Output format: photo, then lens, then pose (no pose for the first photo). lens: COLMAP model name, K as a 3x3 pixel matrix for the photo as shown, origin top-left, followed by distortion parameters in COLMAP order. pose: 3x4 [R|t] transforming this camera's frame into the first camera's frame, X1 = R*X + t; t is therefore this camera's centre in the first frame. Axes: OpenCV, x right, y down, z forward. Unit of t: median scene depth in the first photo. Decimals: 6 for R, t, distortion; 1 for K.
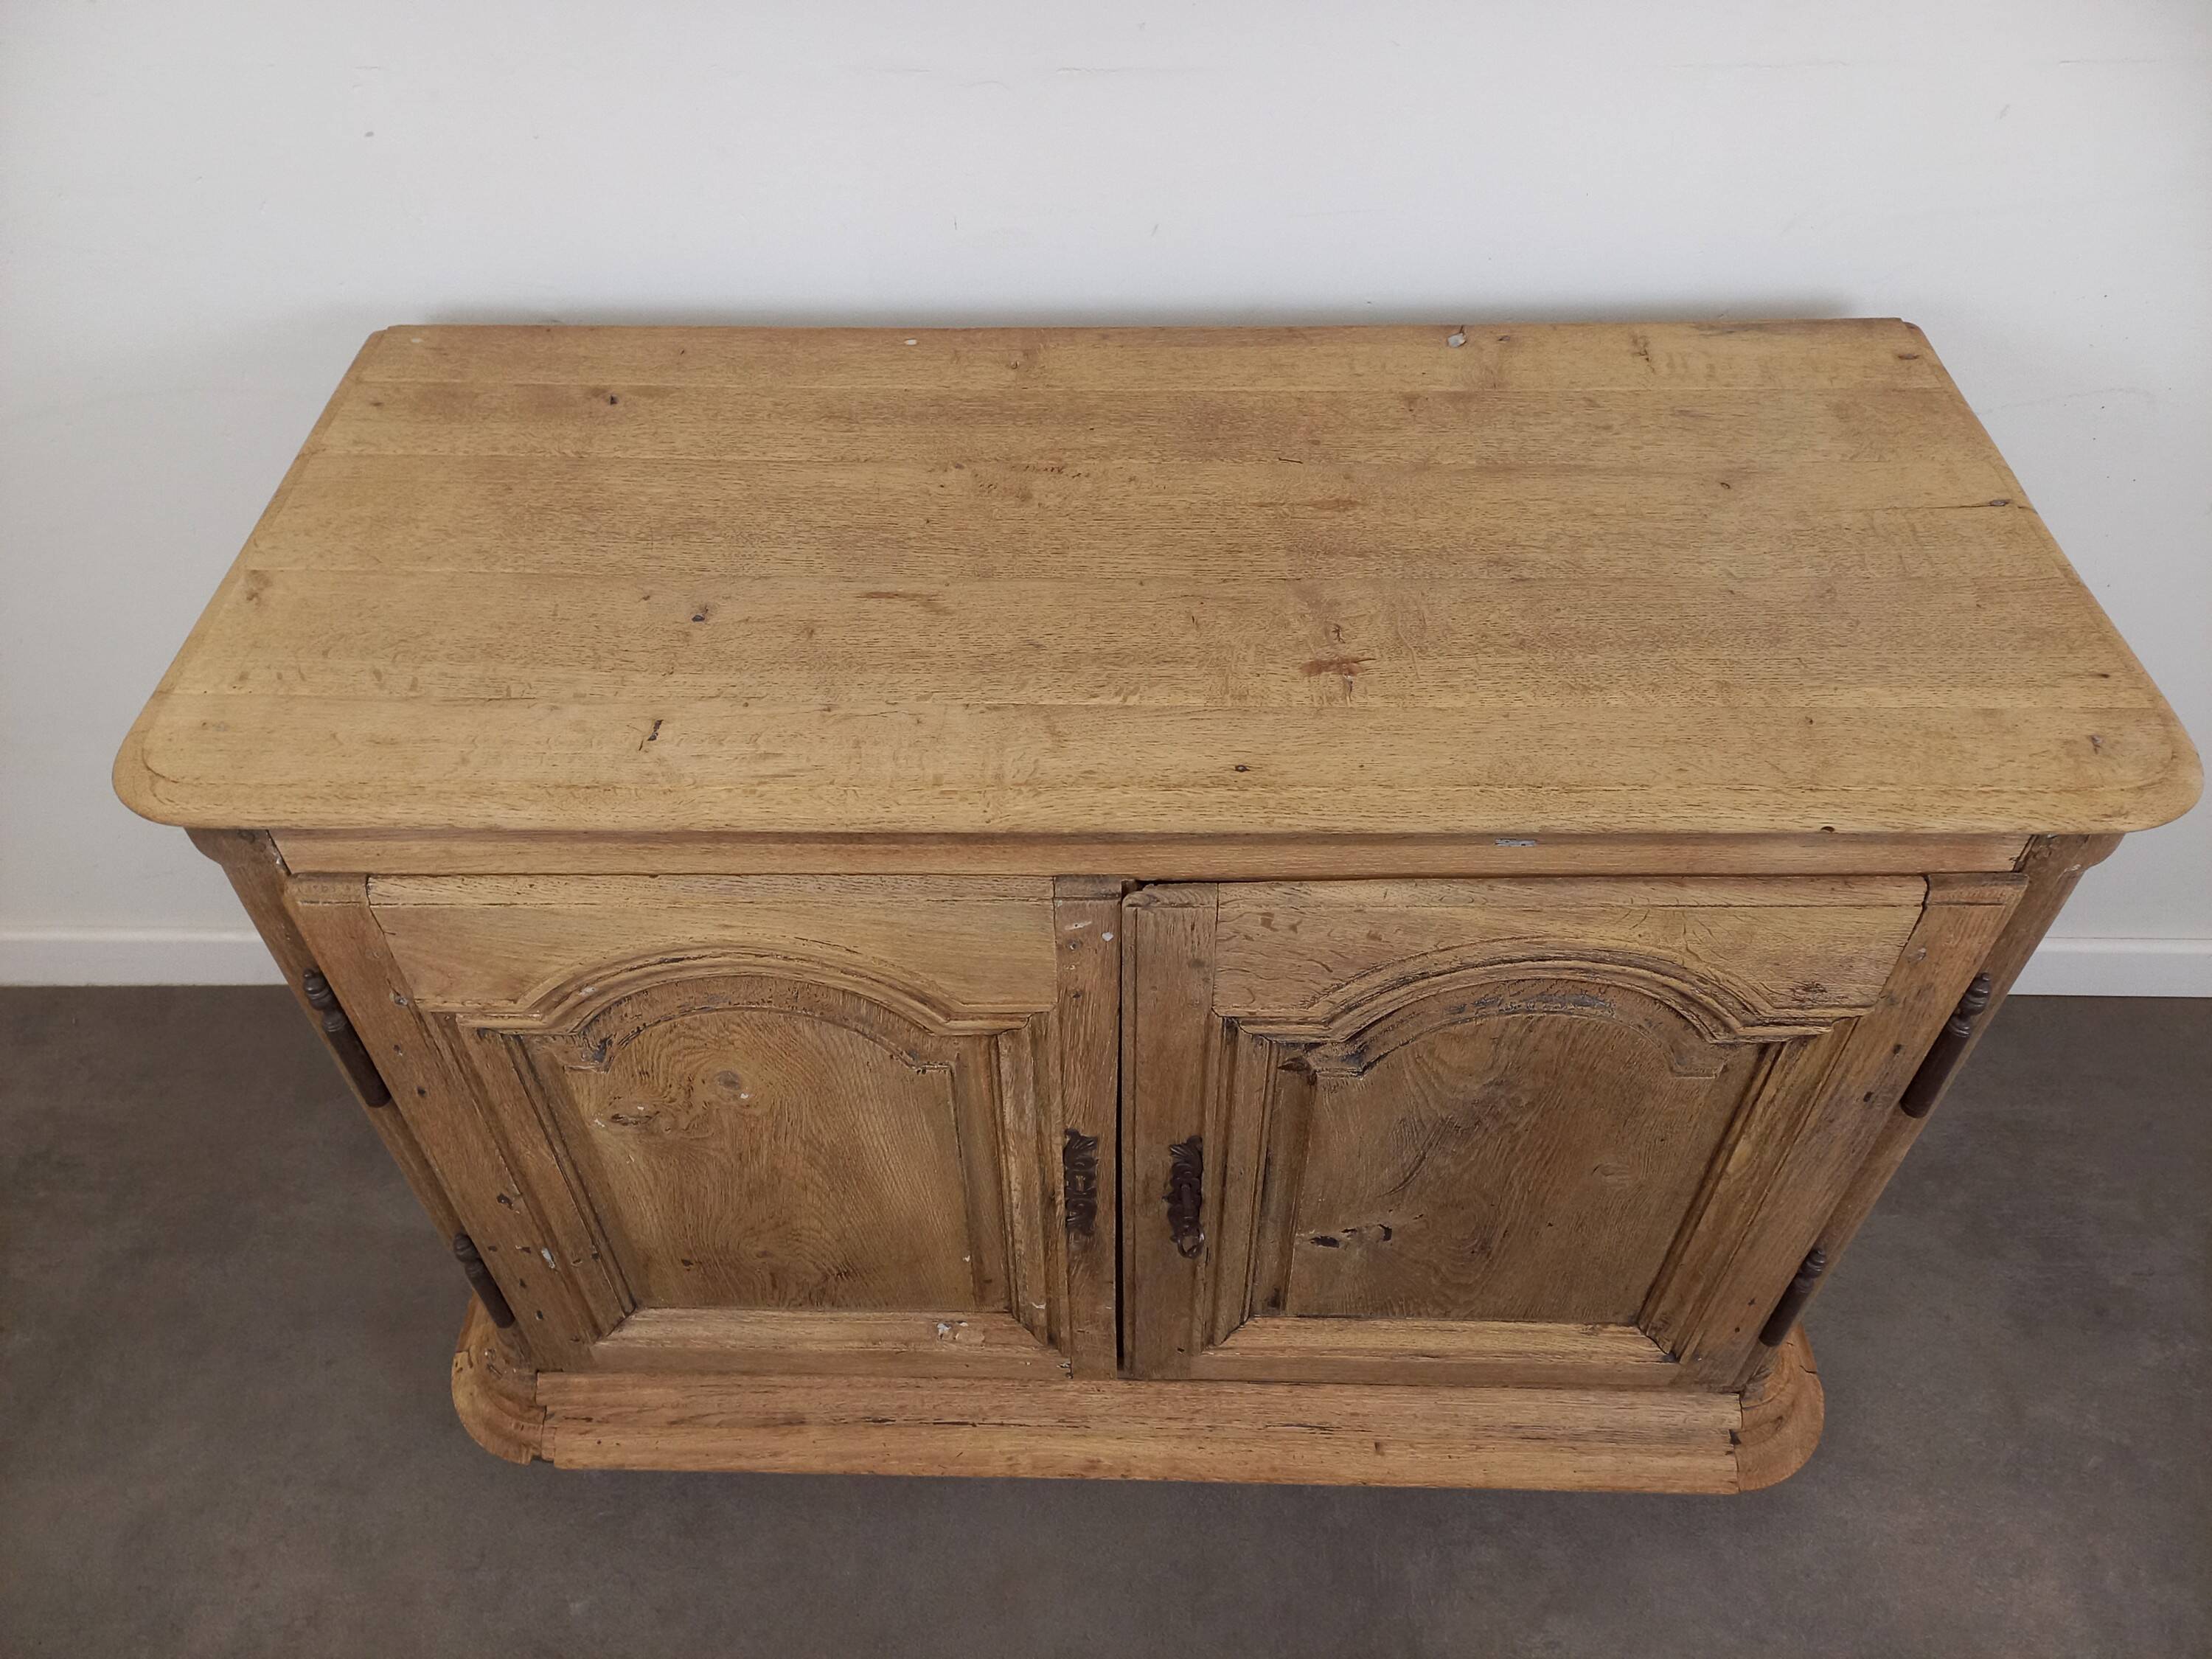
lens RADIAL K [[1617.7, 0, 1080.1], [0, 1617.7, 862.7], [0, 0, 1]] dist [0.074414, -0.068217]
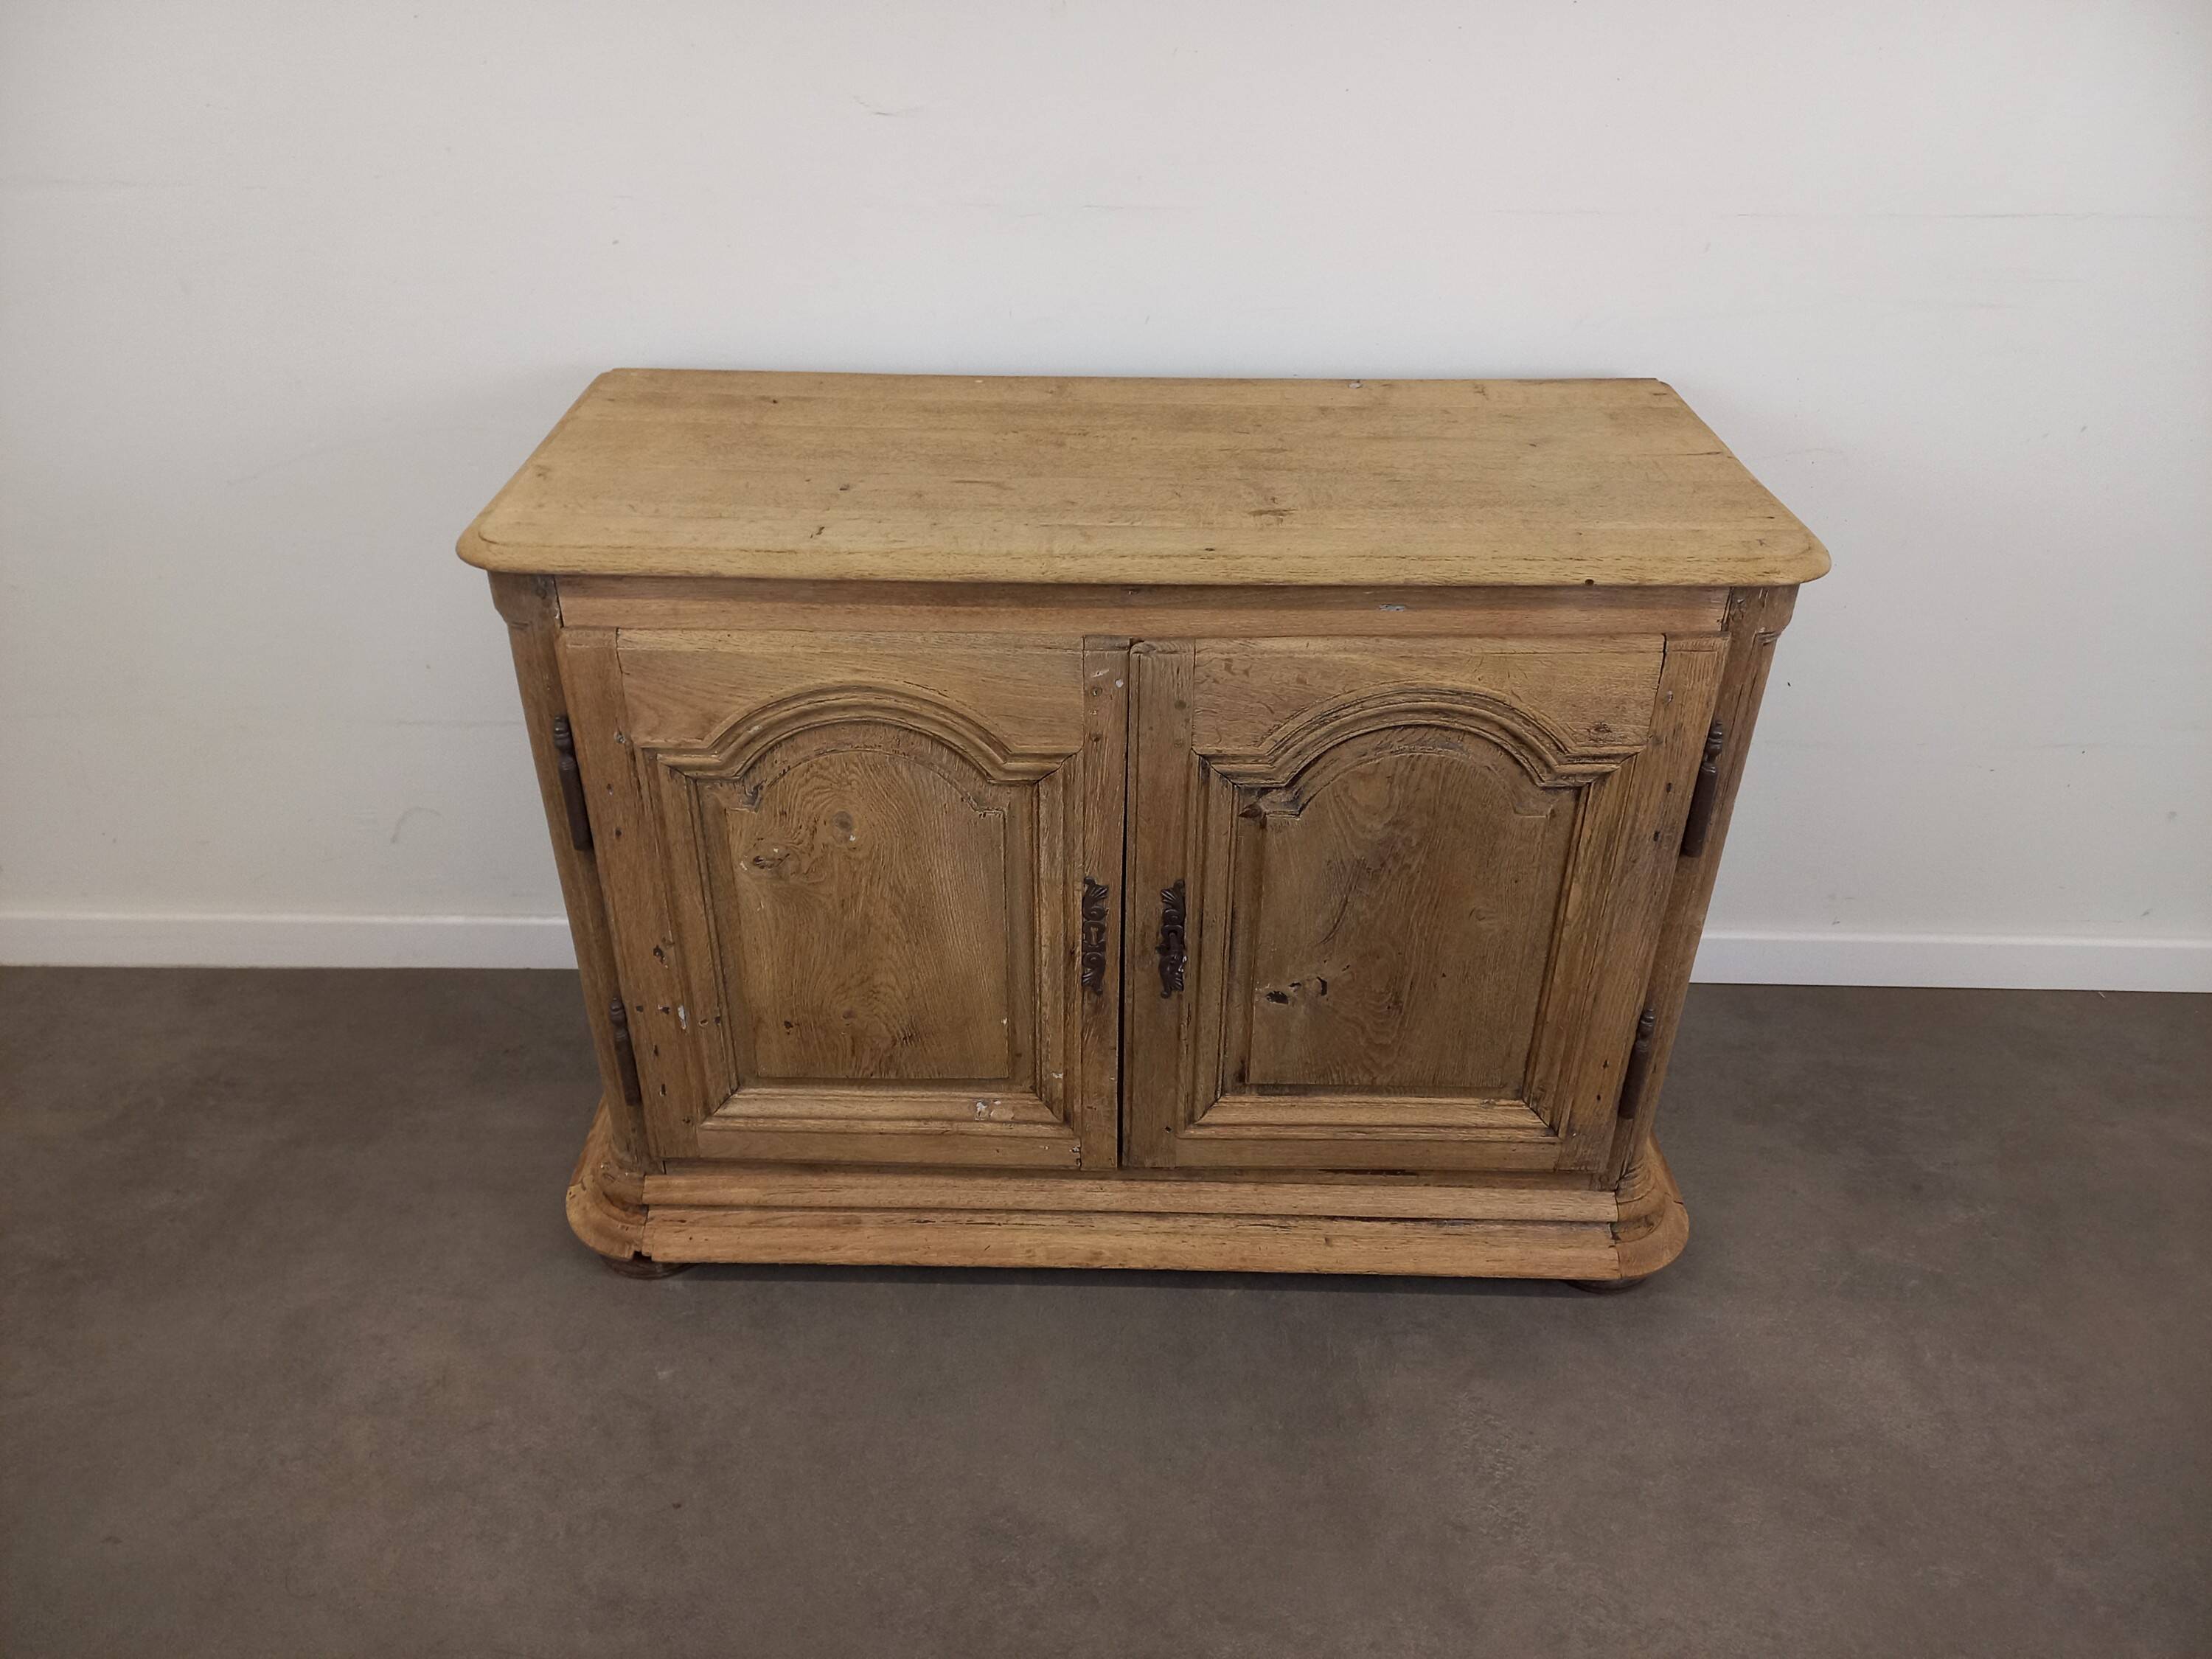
lens RADIAL K [[1617.7, 0, 1092.8], [0, 1617.7, 855.5], [0, 0, 1]] dist [0.074414, -0.068217]
pose [[0.999668, 0.011908, 0.022857, -0.032502], [-0.006015, 0.970164, -0.242375, 0.462093], [-0.025061, 0.242157, 0.969913, -0.315244]]
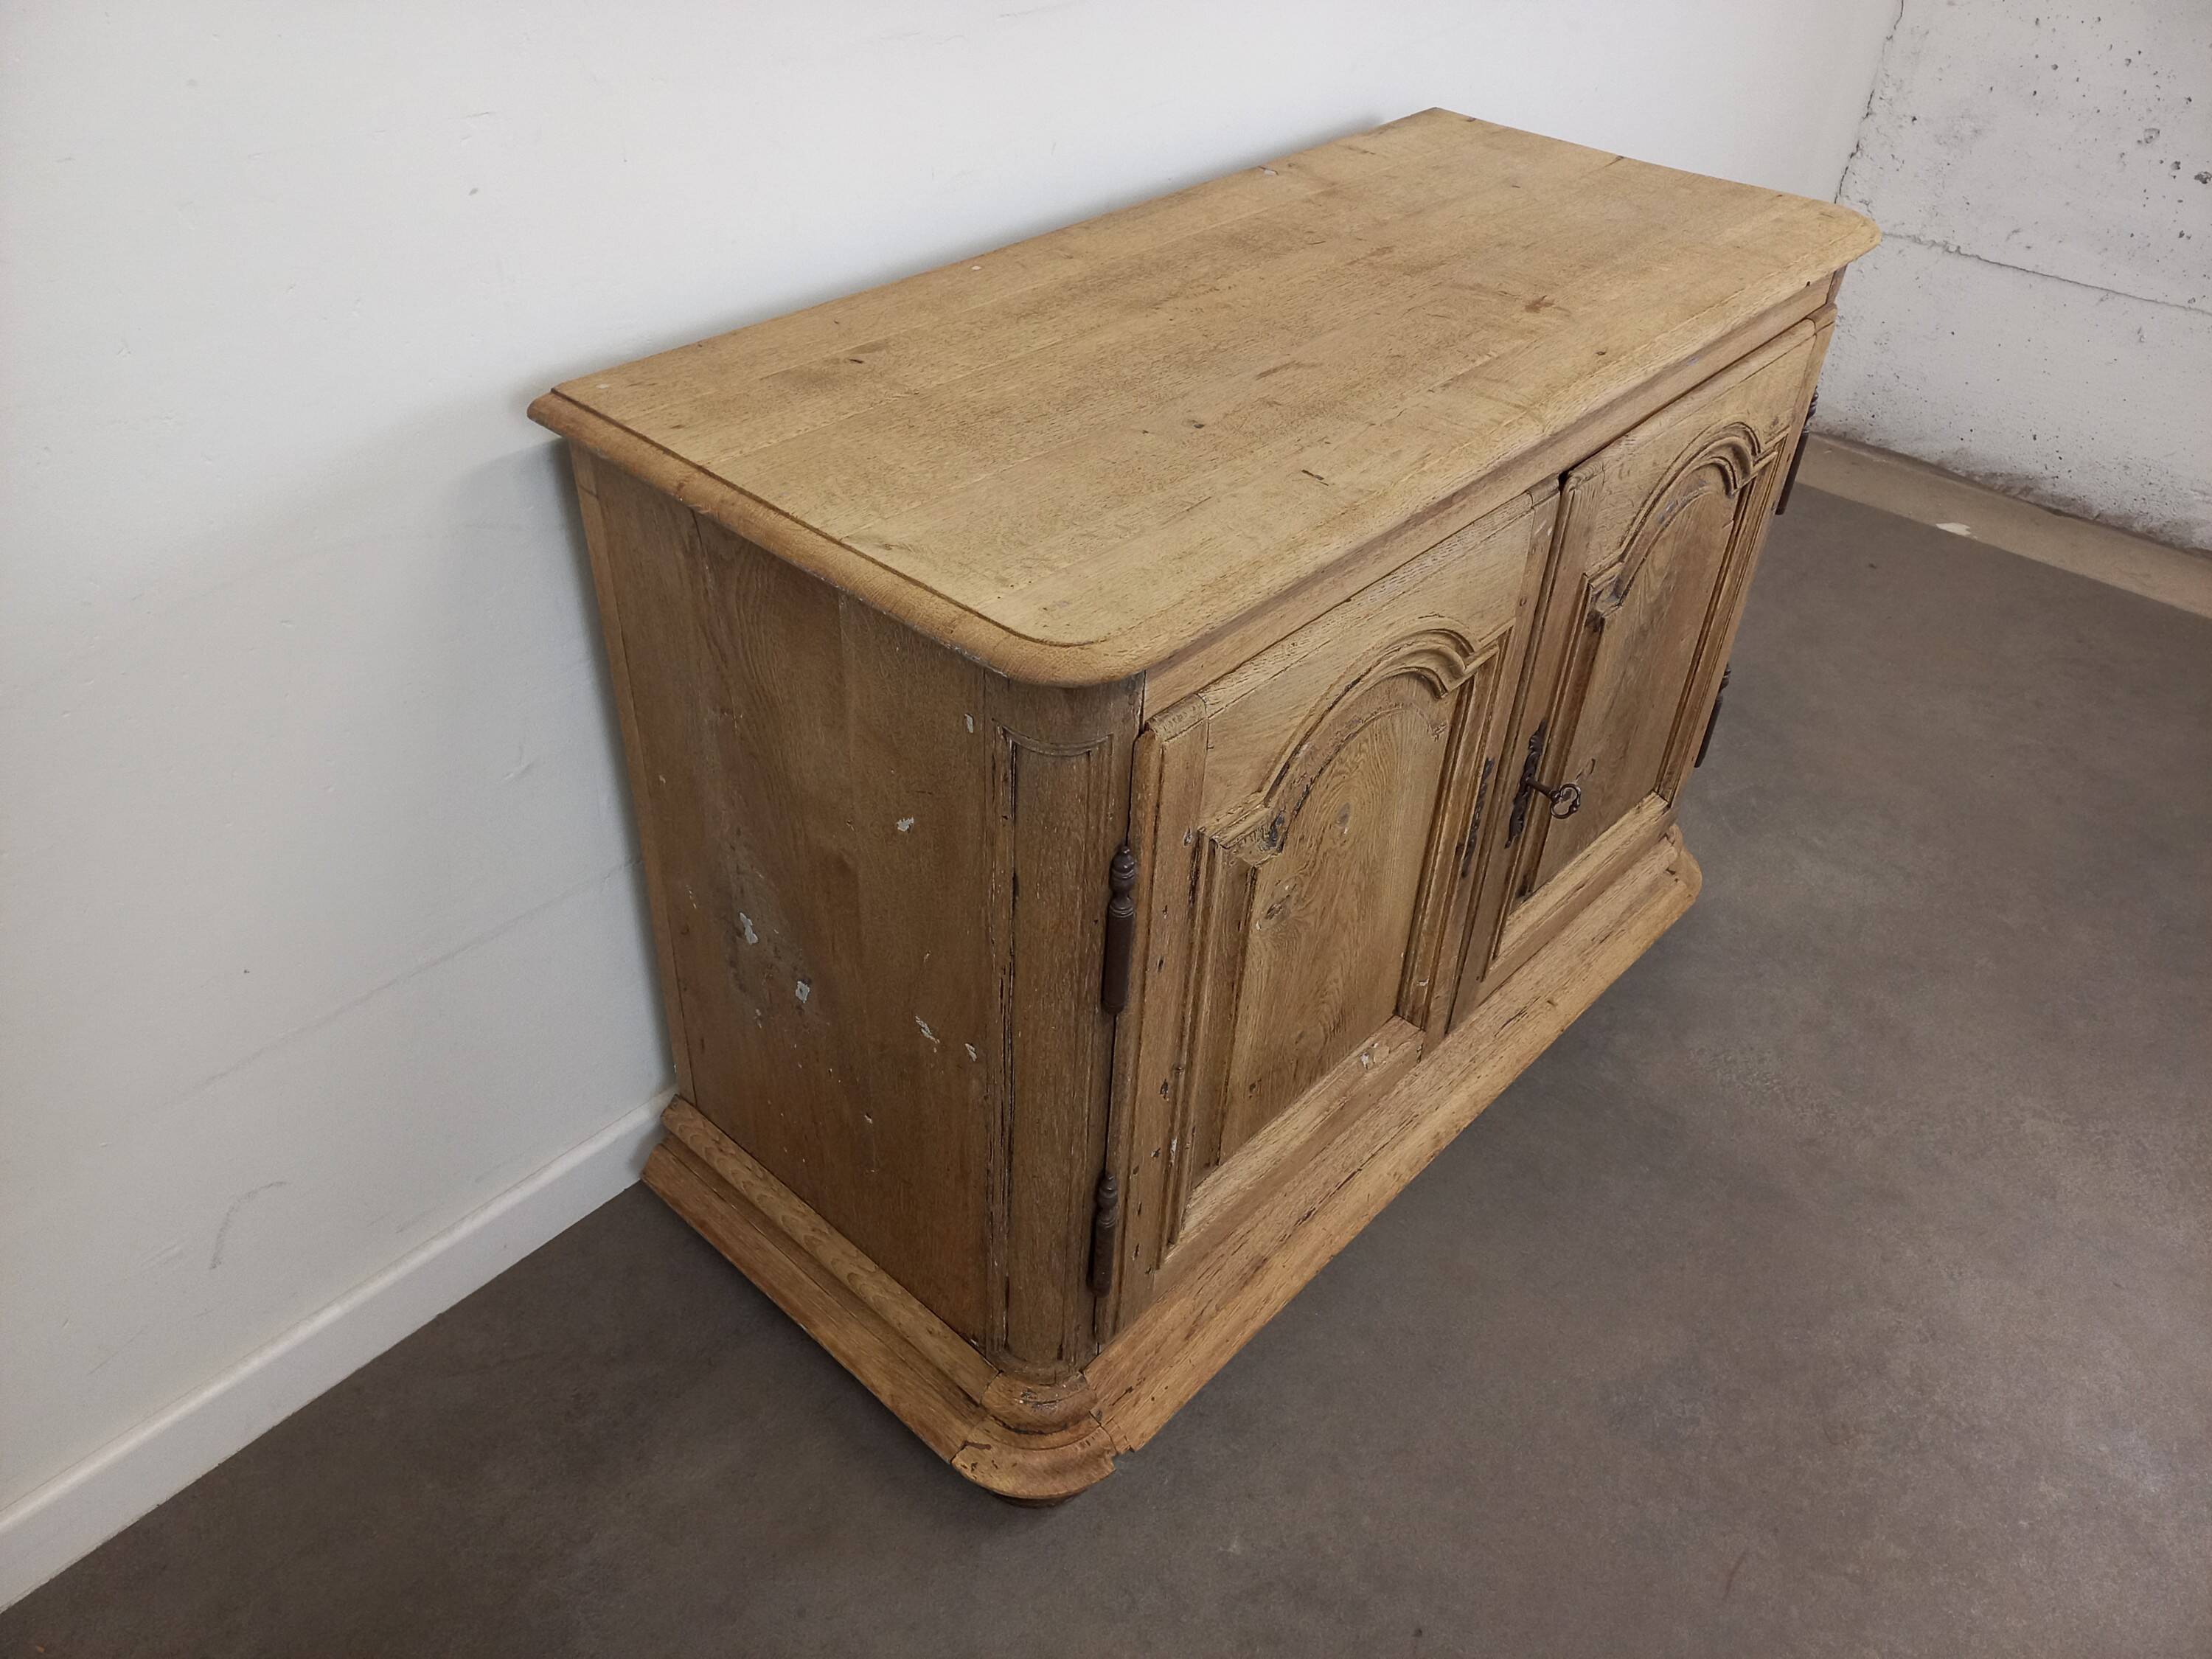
lens RADIAL K [[1617.7, 0, 1076.1], [0, 1617.7, 845.1], [0, 0, 1]] dist [0.074414, -0.068217]
pose [[0.663305, -0.435739, 0.608406, -0.965240], [0.517518, 0.854344, 0.047663, 0.001410], [-0.540556, 0.283246, 0.792194, 0.199210]]
